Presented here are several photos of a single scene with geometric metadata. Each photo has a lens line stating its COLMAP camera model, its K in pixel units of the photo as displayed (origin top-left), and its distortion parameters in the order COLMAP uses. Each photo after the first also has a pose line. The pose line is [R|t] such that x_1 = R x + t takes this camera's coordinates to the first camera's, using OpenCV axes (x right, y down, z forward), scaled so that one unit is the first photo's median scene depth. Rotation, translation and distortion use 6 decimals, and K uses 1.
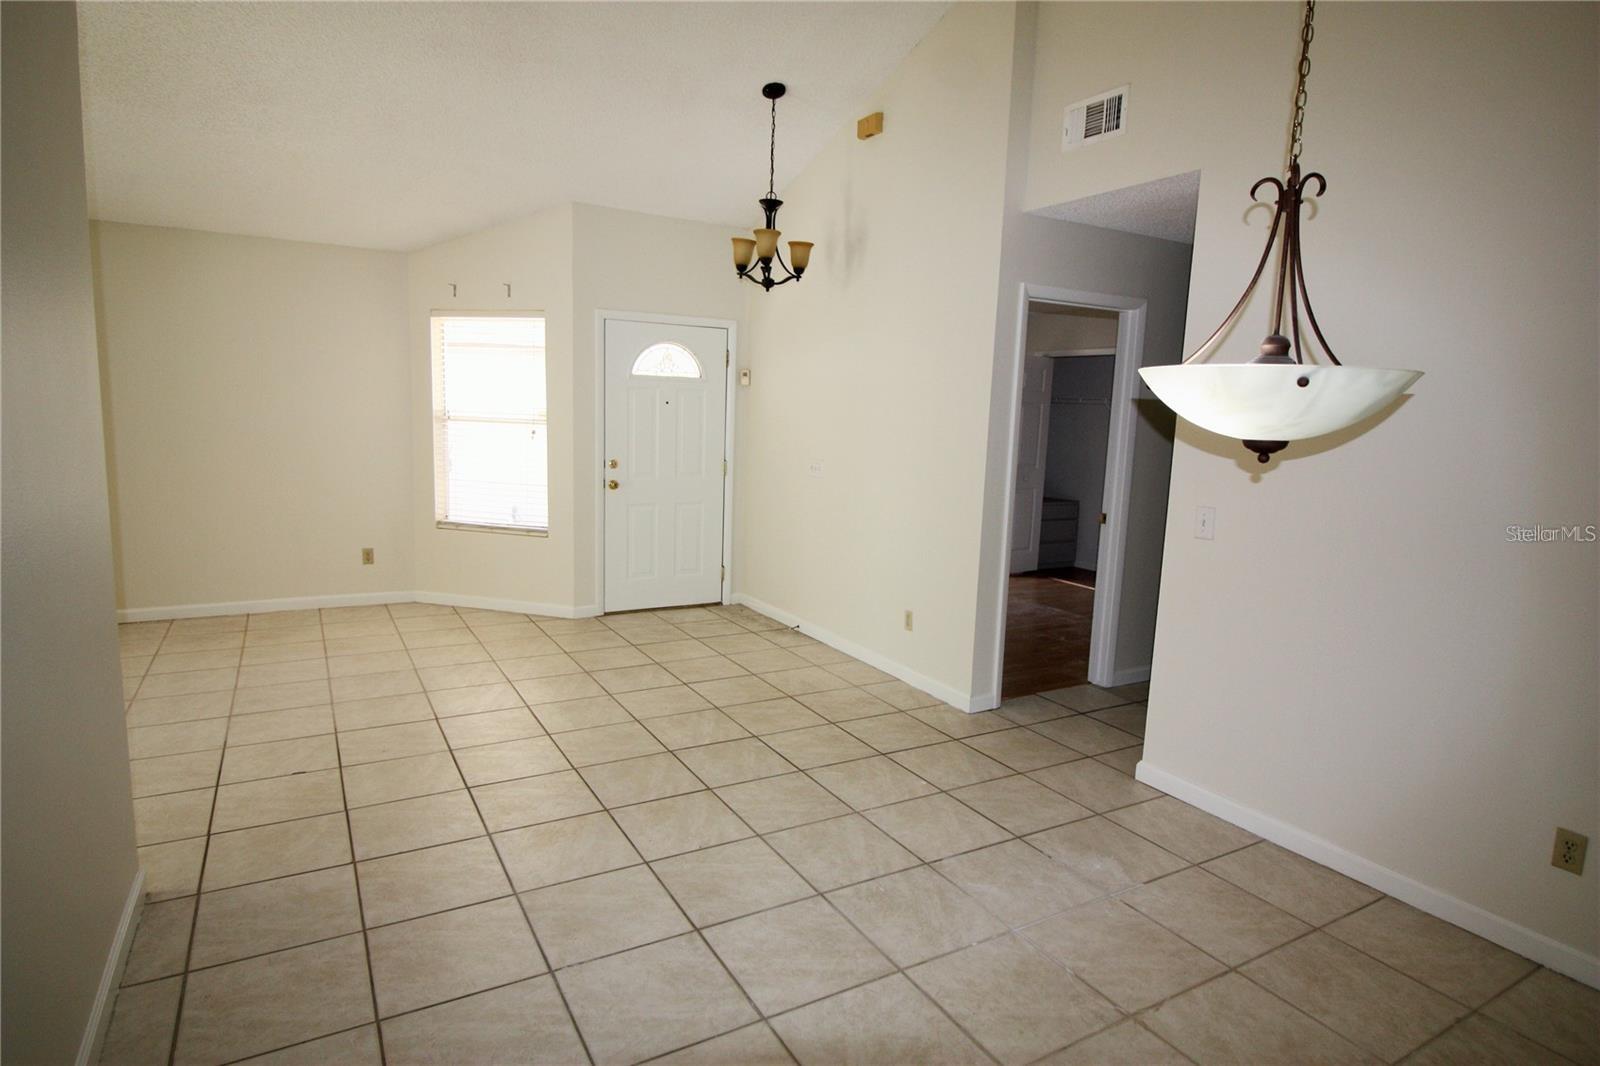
lens RADIAL K [[878.8, 0, 797.6], [0, 878.8, 535.8], [0, 0, 1]] dist [-0.014854, -0.001066]
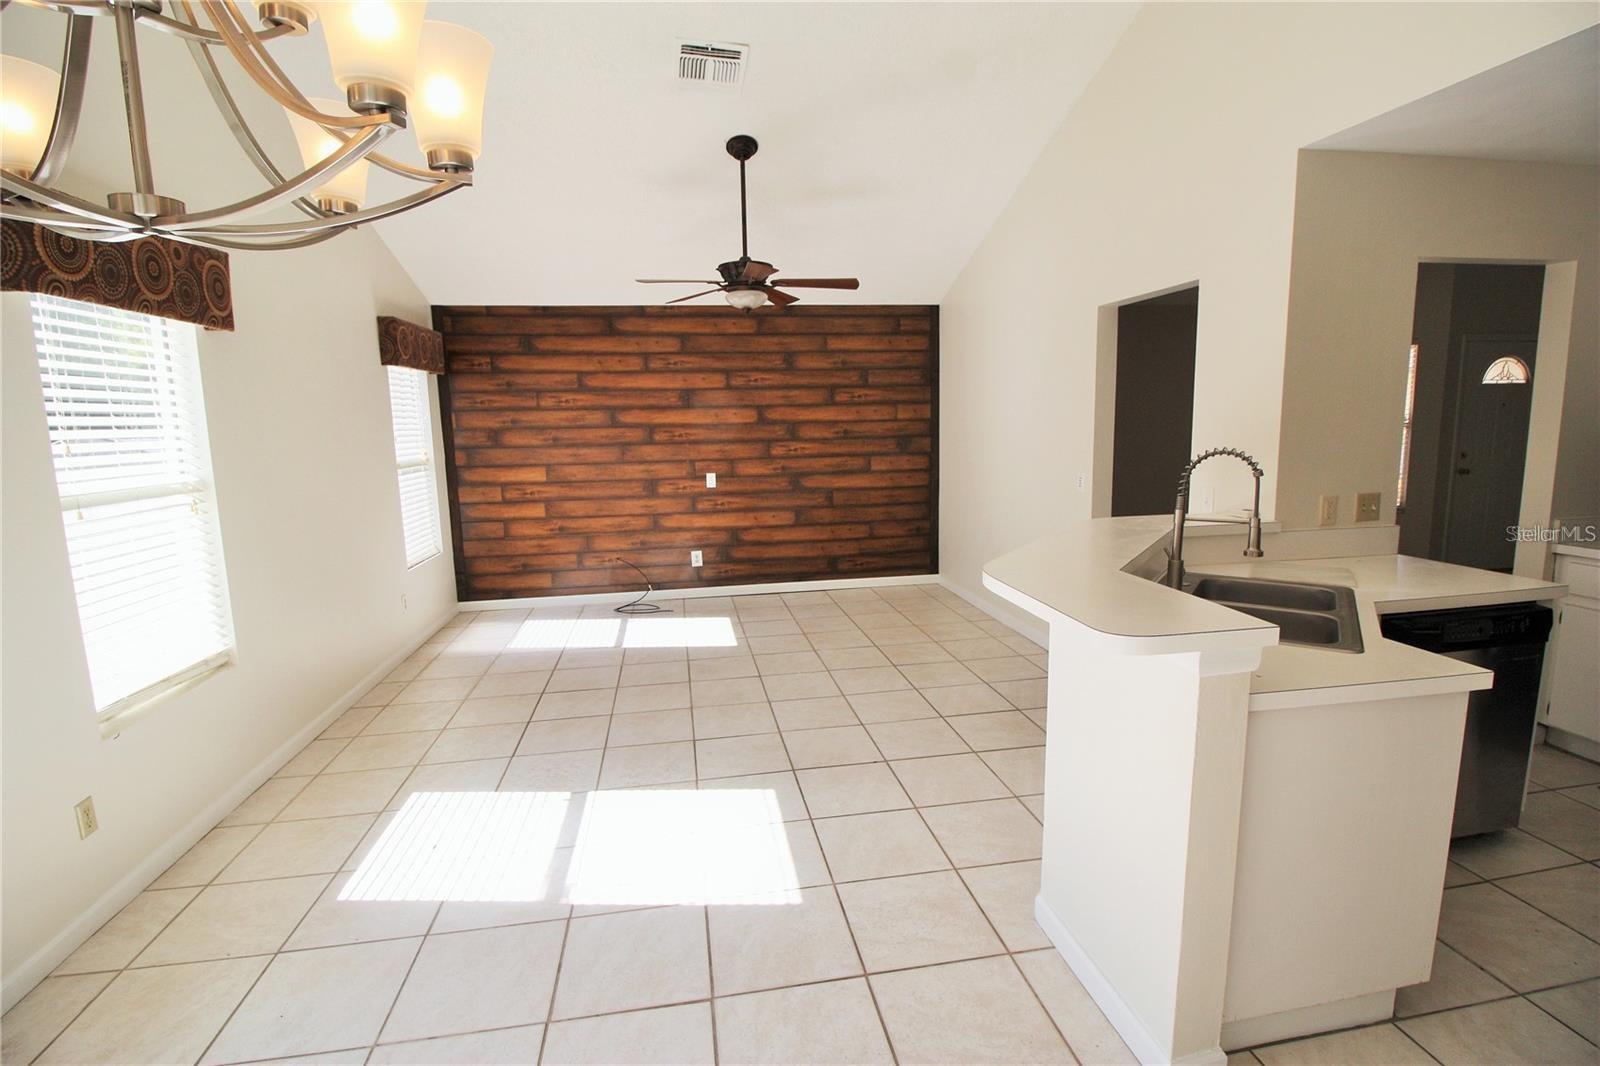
lens RADIAL K [[748.5, 0, 799.1], [0, 748.5, 535.4], [0, 0, 1]] dist [-0.000933, -0.011268]
pose [[0.935859, -0.005127, -0.352338, -0.786555], [0.007352, 0.999961, 0.004976, 0.024074], [0.352299, -0.007247, 0.935860, -0.369721]]
